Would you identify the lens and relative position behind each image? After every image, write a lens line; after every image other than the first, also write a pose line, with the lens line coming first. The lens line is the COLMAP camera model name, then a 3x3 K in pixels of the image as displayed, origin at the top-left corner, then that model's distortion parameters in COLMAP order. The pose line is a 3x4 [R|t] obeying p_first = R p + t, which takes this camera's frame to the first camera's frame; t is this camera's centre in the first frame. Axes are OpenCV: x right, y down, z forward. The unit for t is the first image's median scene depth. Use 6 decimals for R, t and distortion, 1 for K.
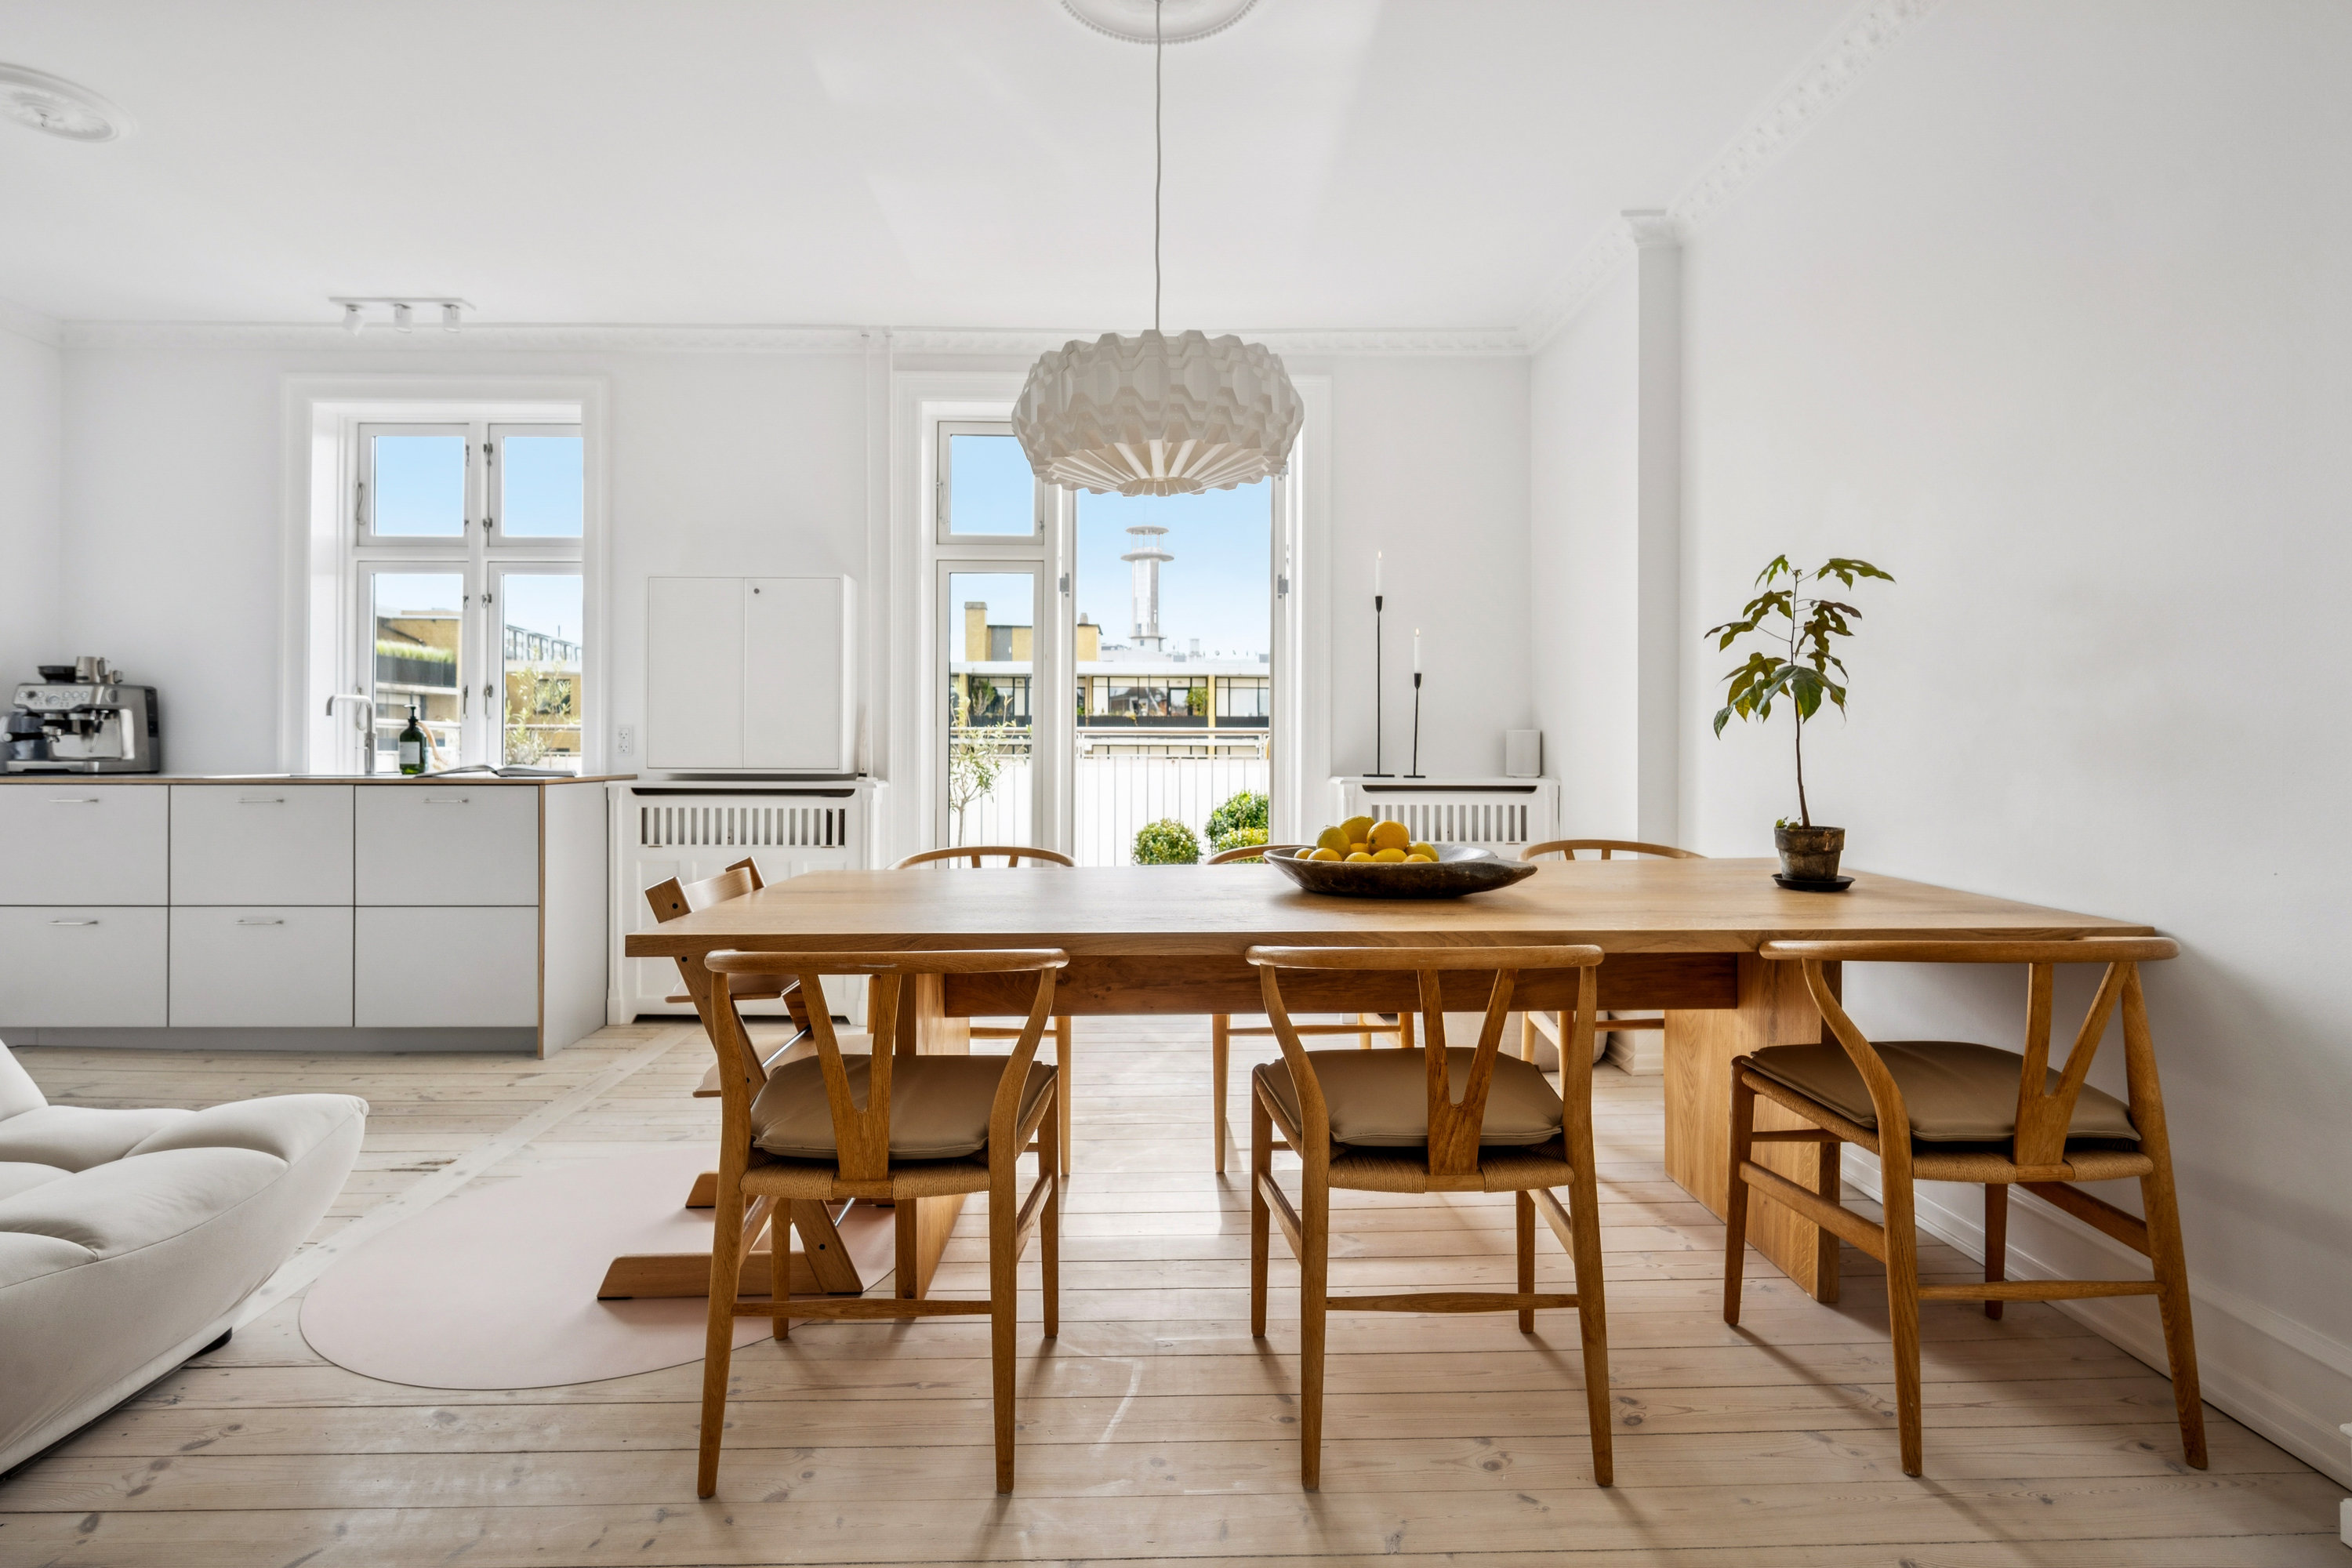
lens RADIAL K [[1132.3, 0, 1179.0], [0, 1132.3, 761.6], [0, 0, 1]] dist [0.002556, 0.000430]
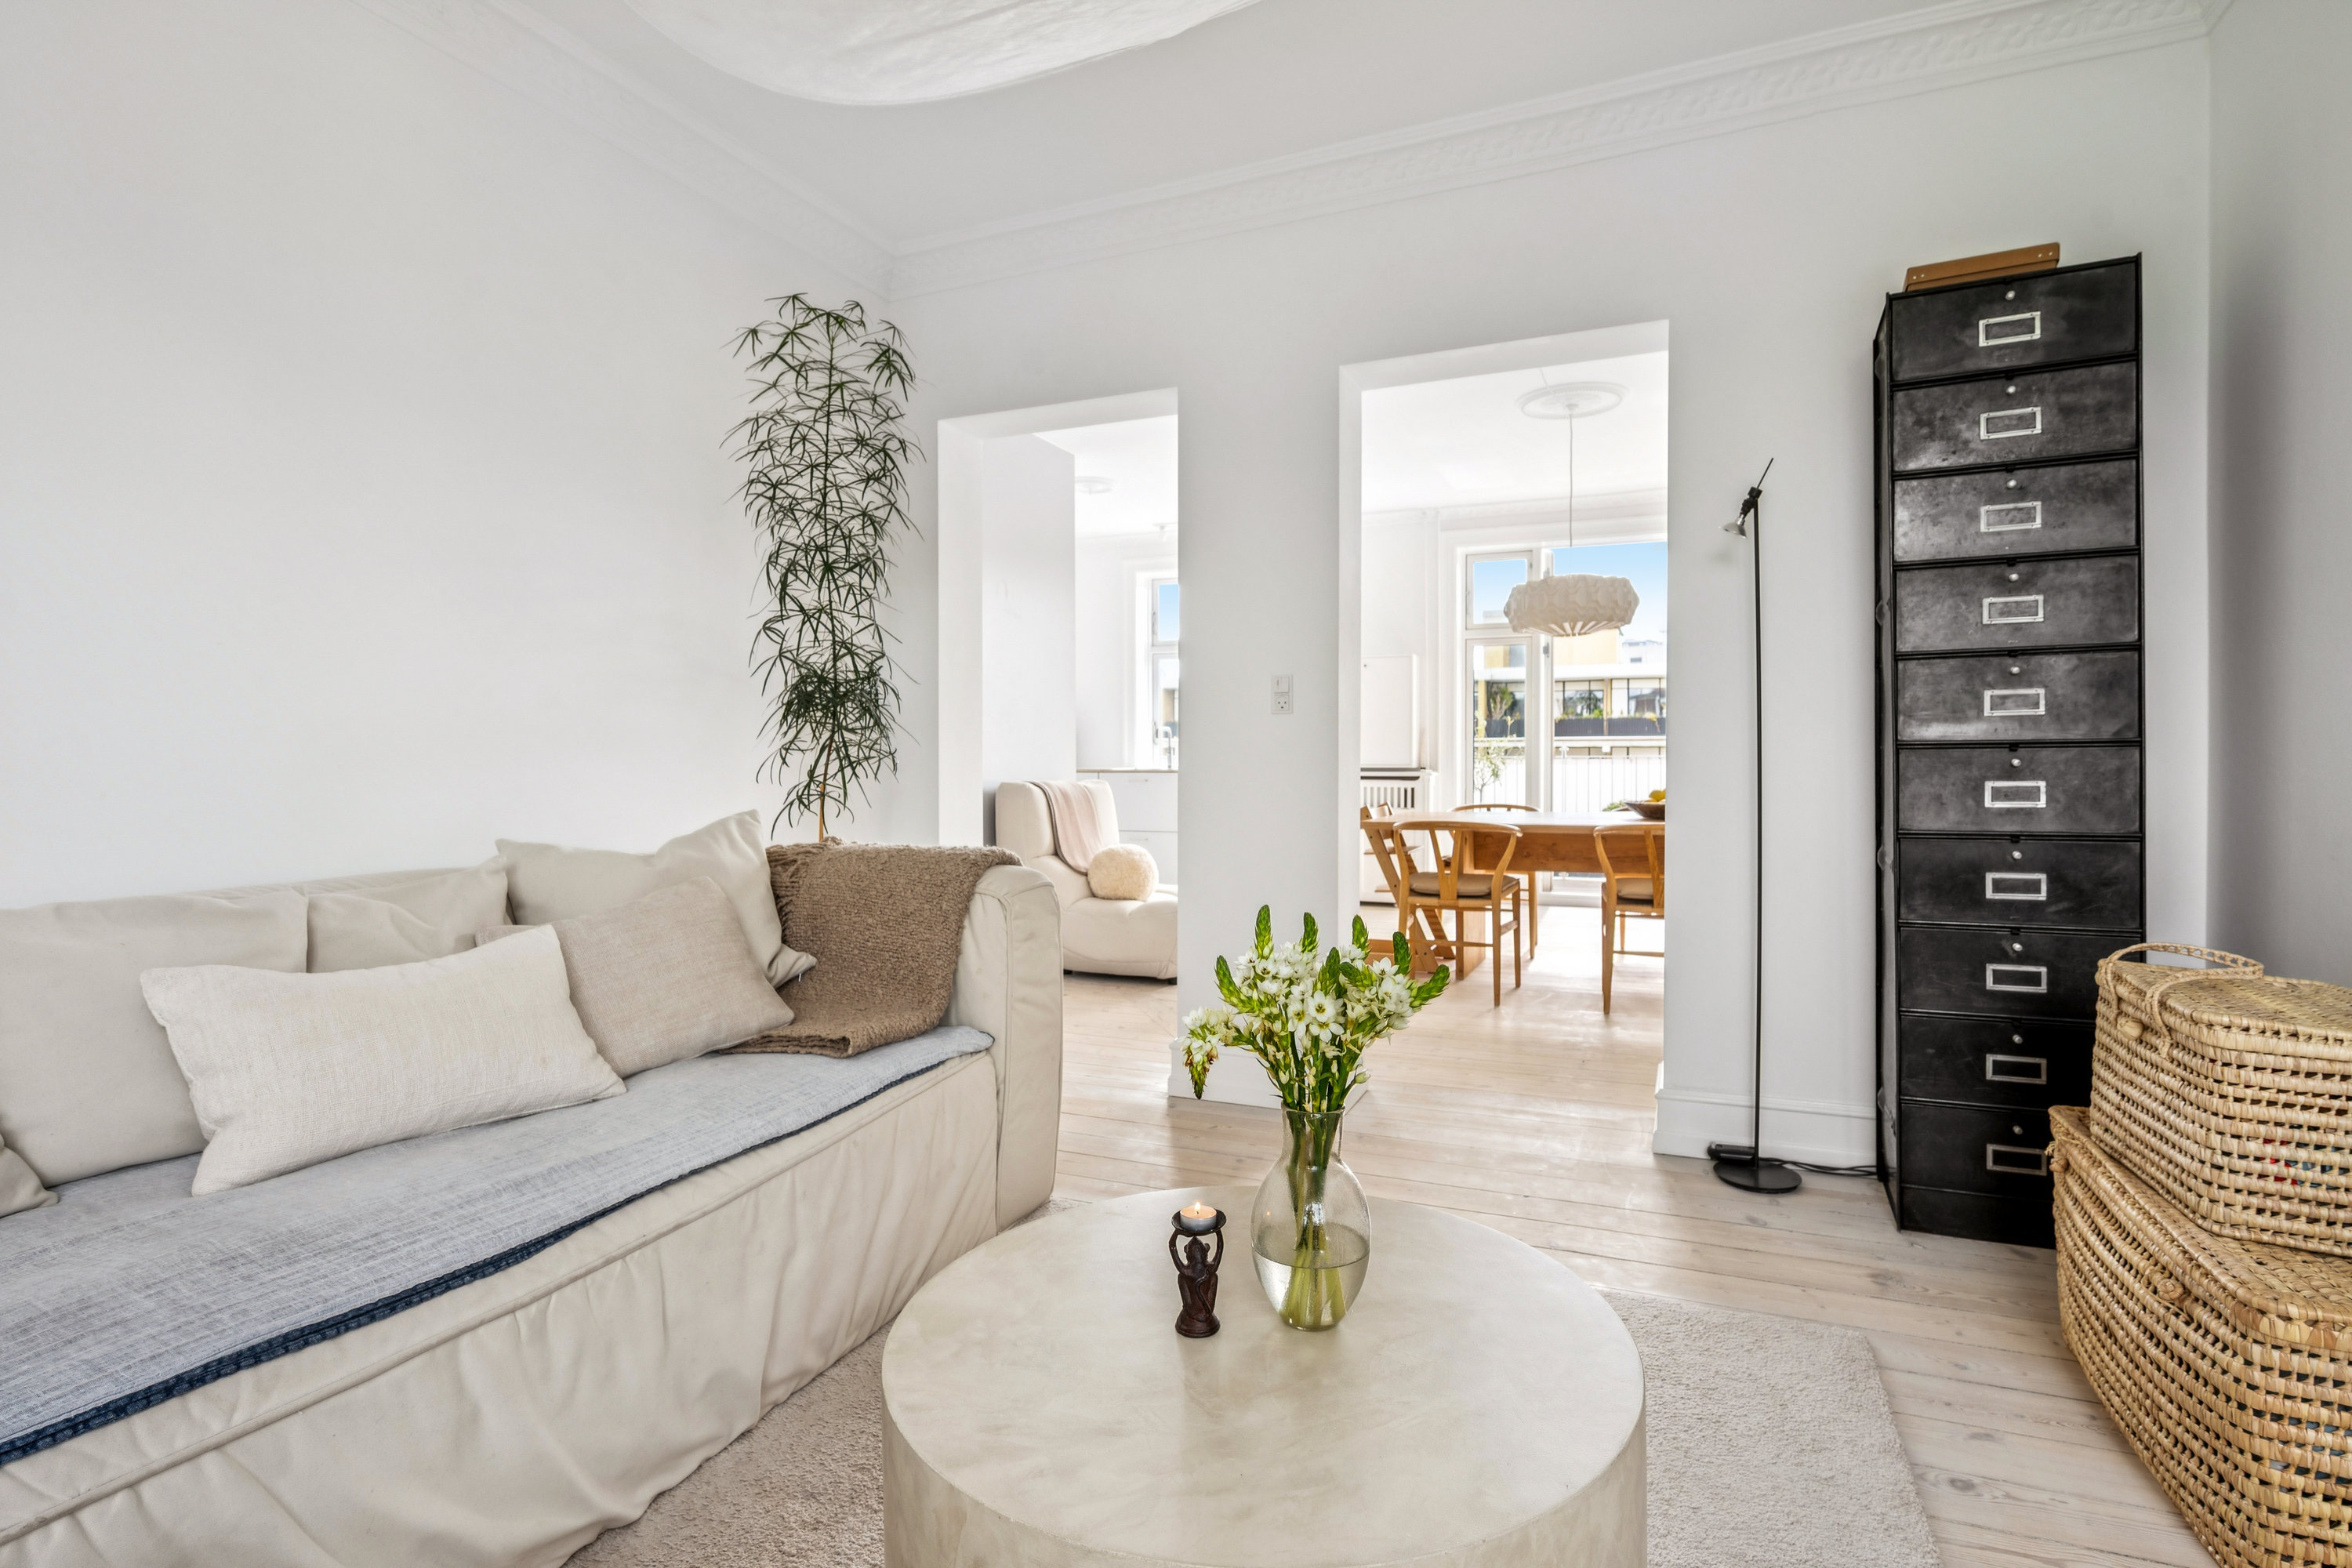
lens RADIAL K [[1132.3, 0, 1184.6], [0, 1132.3, 761.2], [0, 0, 1]] dist [0.002556, 0.000430]
pose [[0.902469, -0.002743, -0.430746, 0.134274], [0.001858, 0.999995, -0.002476, 0.004341], [0.430751, 0.001434, 0.902470, -0.704391]]
